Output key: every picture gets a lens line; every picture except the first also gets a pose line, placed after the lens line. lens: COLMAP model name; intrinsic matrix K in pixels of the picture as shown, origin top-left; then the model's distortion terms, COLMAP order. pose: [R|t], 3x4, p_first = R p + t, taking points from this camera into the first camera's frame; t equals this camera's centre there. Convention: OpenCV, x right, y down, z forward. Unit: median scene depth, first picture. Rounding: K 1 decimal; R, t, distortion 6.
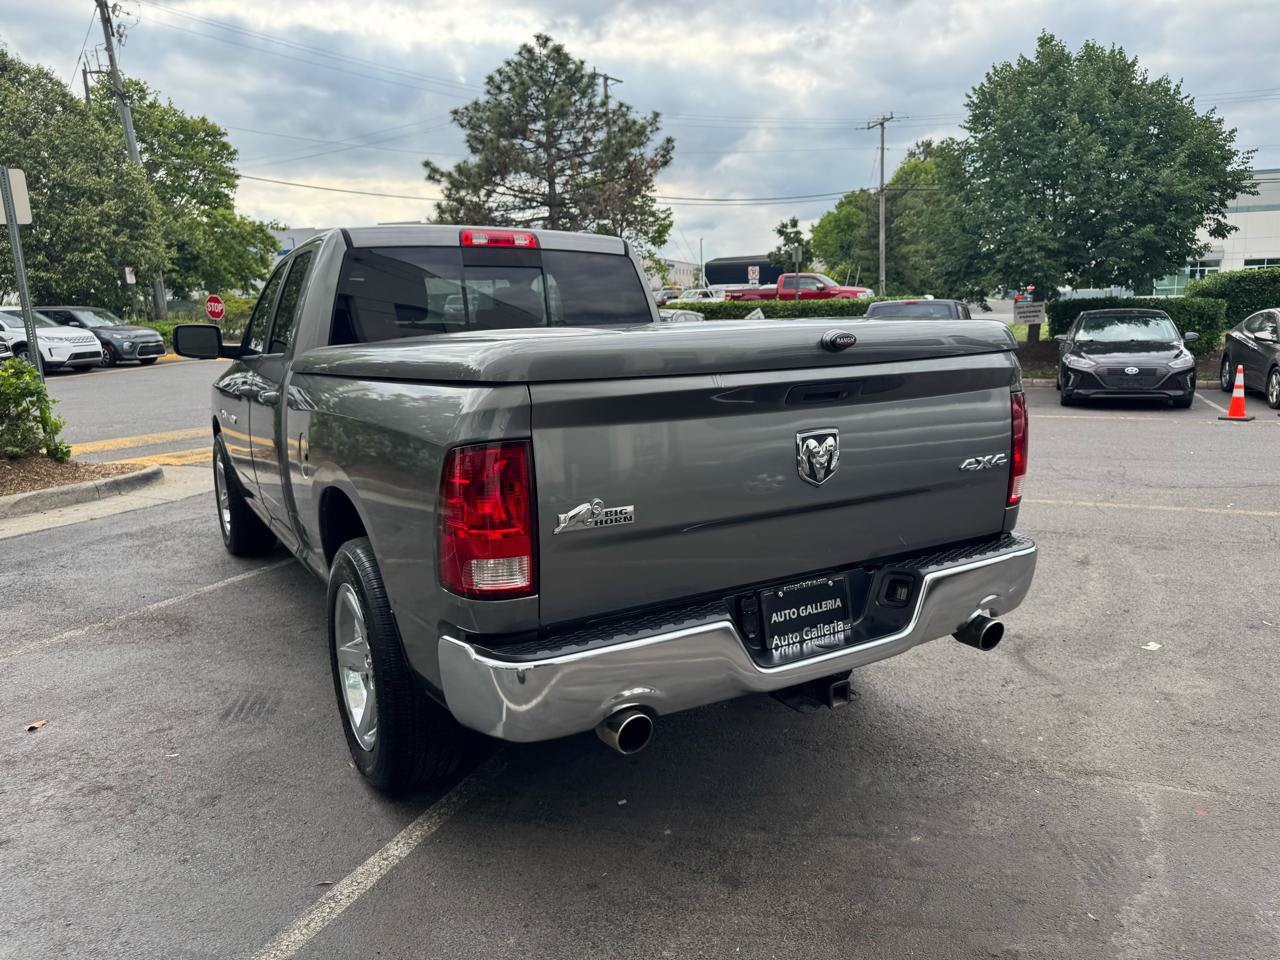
lens RADIAL K [[913.7, 0, 638.9], [0, 913.7, 478.4], [0, 0, 1]] dist [0.009356, -0.010868]
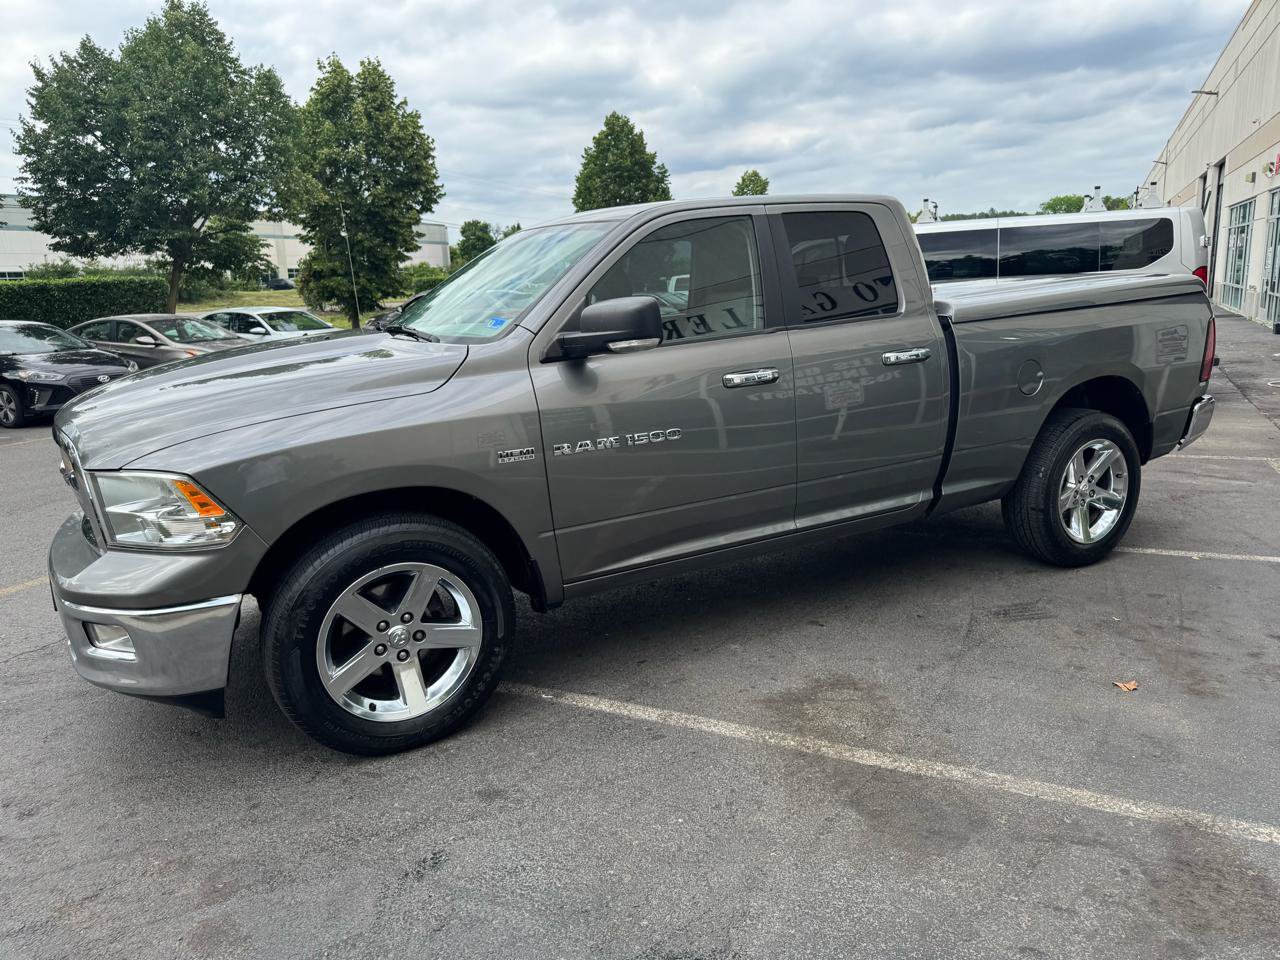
lens RADIAL K [[902.4, 0, 641.4], [0, 902.4, 469.1], [0, 0, 1]] dist [0.041965, -0.048966]
pose [[0.038000, -0.181397, 0.982675, -0.301250], [0.214489, 0.961946, 0.169276, -0.043202], [-0.975987, 0.204341, 0.075462, 0.262708]]
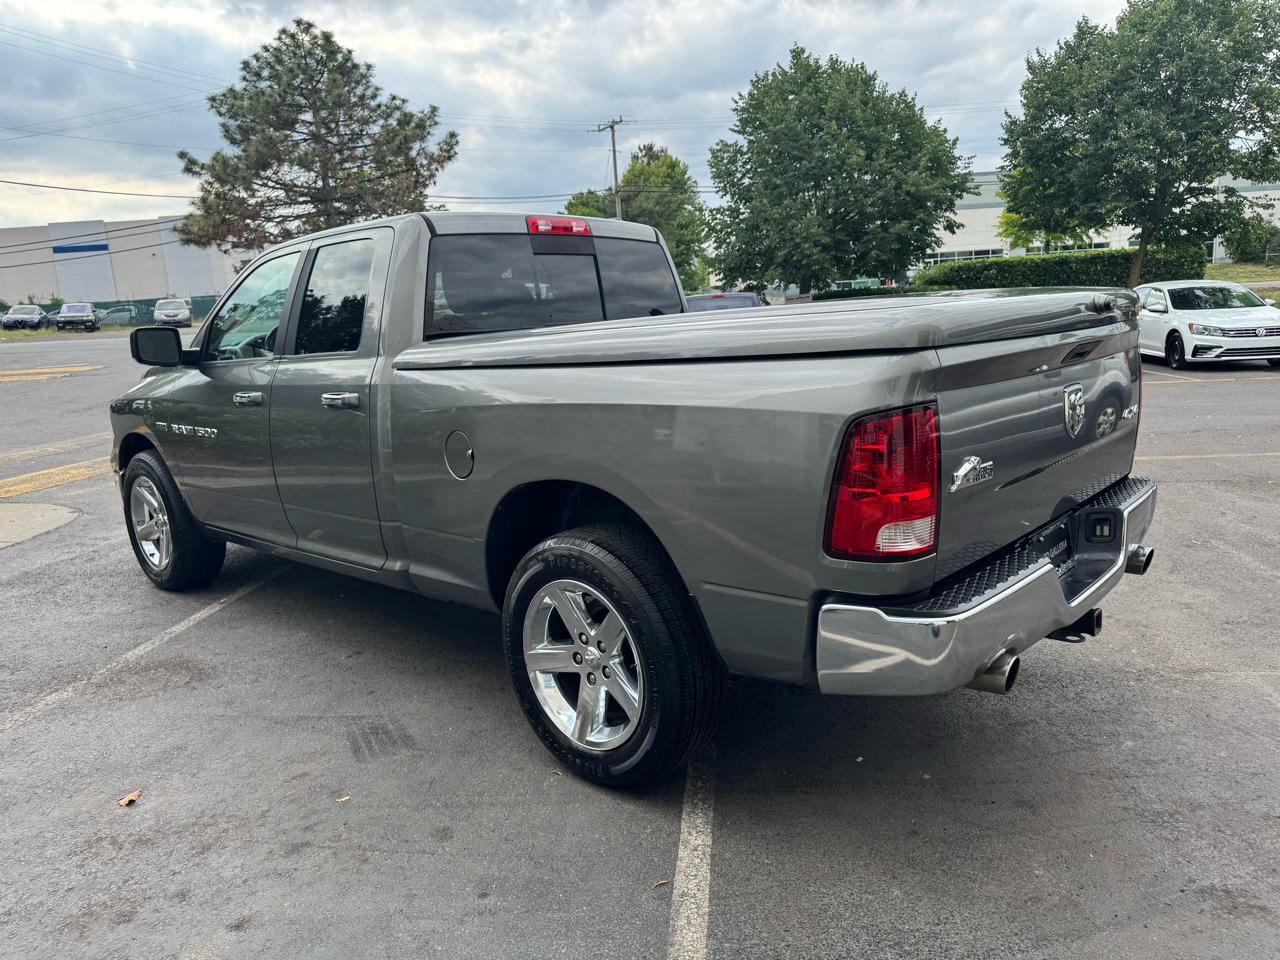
lens RADIAL K [[913.7, 0, 638.9], [0, 913.7, 478.4], [0, 0, 1]] dist [0.009356, -0.010868]
pose [[0.957218, -0.079464, 0.278243, -0.079771], [0.079493, 0.996773, 0.011199, 0.000503], [-0.278235, 0.011398, 0.960445, 0.009822]]
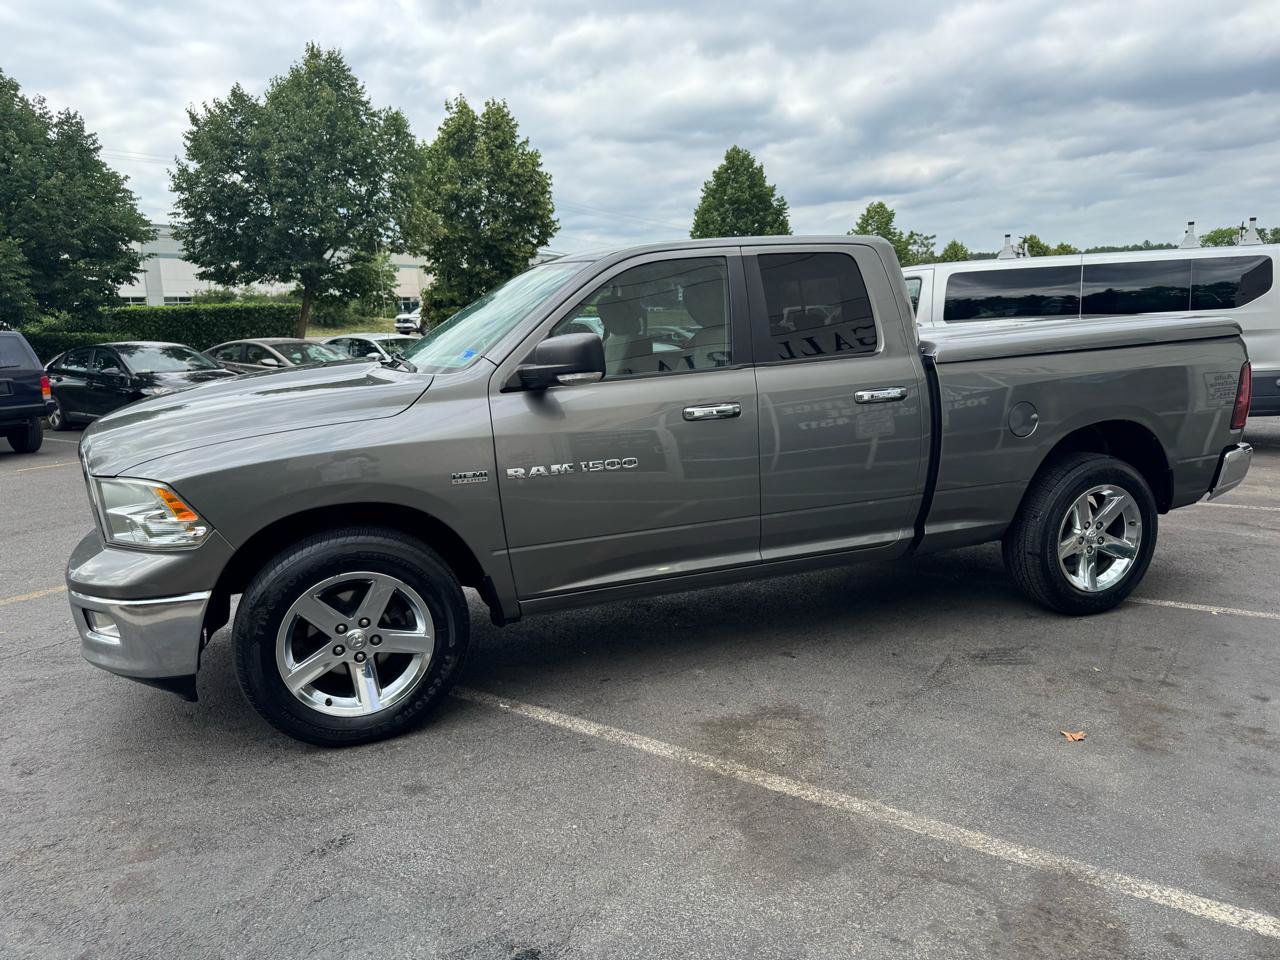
lens RADIAL K [[901.0, 0, 645.0], [0, 901.0, 477.6], [0, 0, 1]] dist [0.052394, -0.069981]
pose [[0.173805, -0.154577, 0.972573, -0.306827], [0.196304, 0.973222, 0.119600, -0.036898], [-0.965016, 0.170133, 0.199495, 0.227208]]
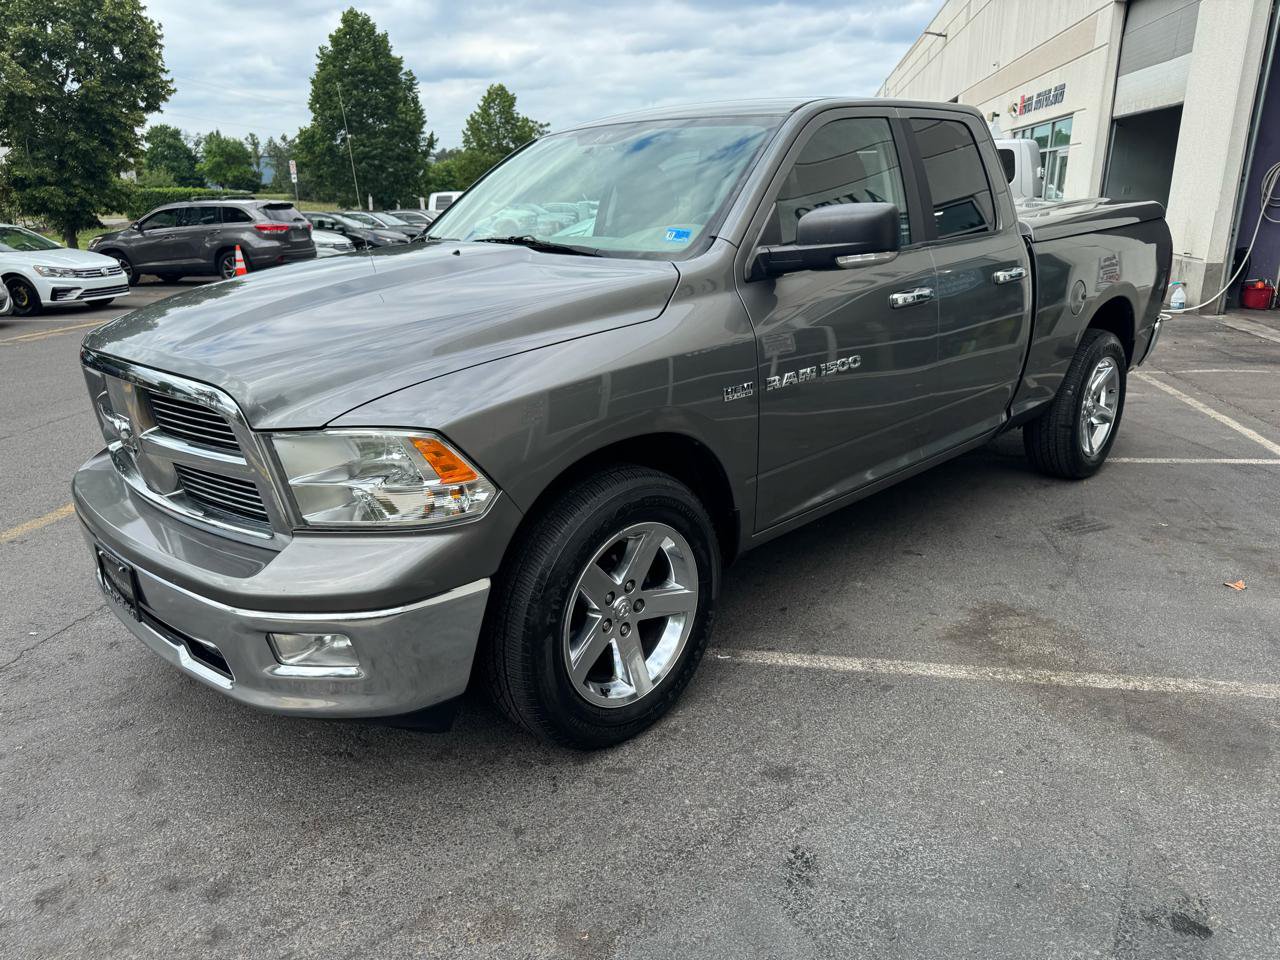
lens RADIAL K [[913.7, 0, 638.9], [0, 913.7, 478.4], [0, 0, 1]] dist [0.009356, -0.010868]
pose [[-0.248997, -0.258457, 0.933381, -0.272506], [0.193551, 0.931015, 0.309435, -0.057502], [-0.948967, 0.257705, -0.181796, 0.343528]]
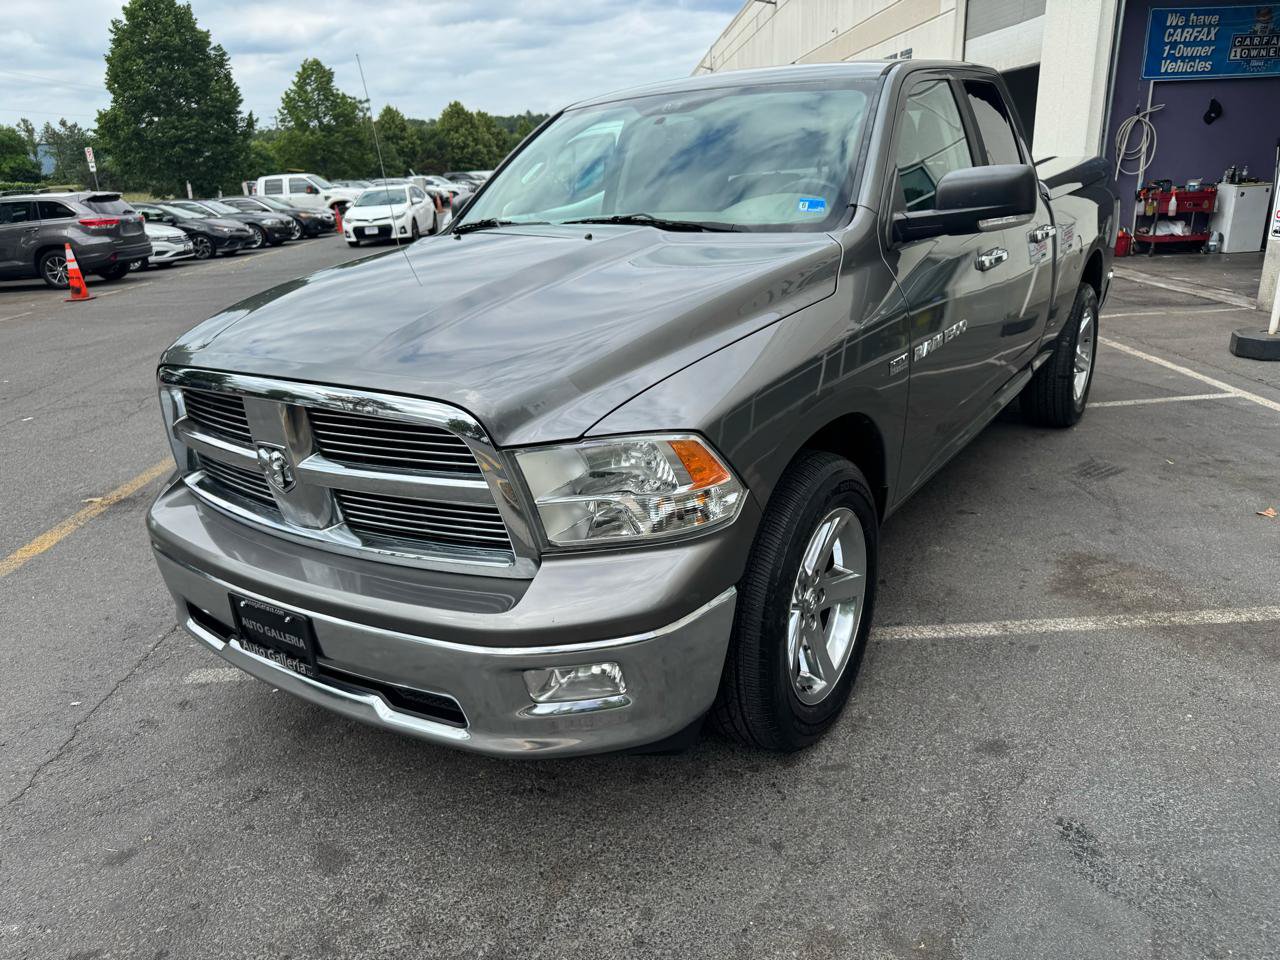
lens RADIAL K [[917.7, 0, 636.6], [0, 917.7, 480.7], [0, 0, 1]] dist [0.003410, -0.005251]
pose [[-0.420320, -0.253047, 0.871377, -0.248051], [0.220095, 0.903214, 0.368459, -0.067463], [-0.880278, 0.346657, -0.323945, 0.386786]]
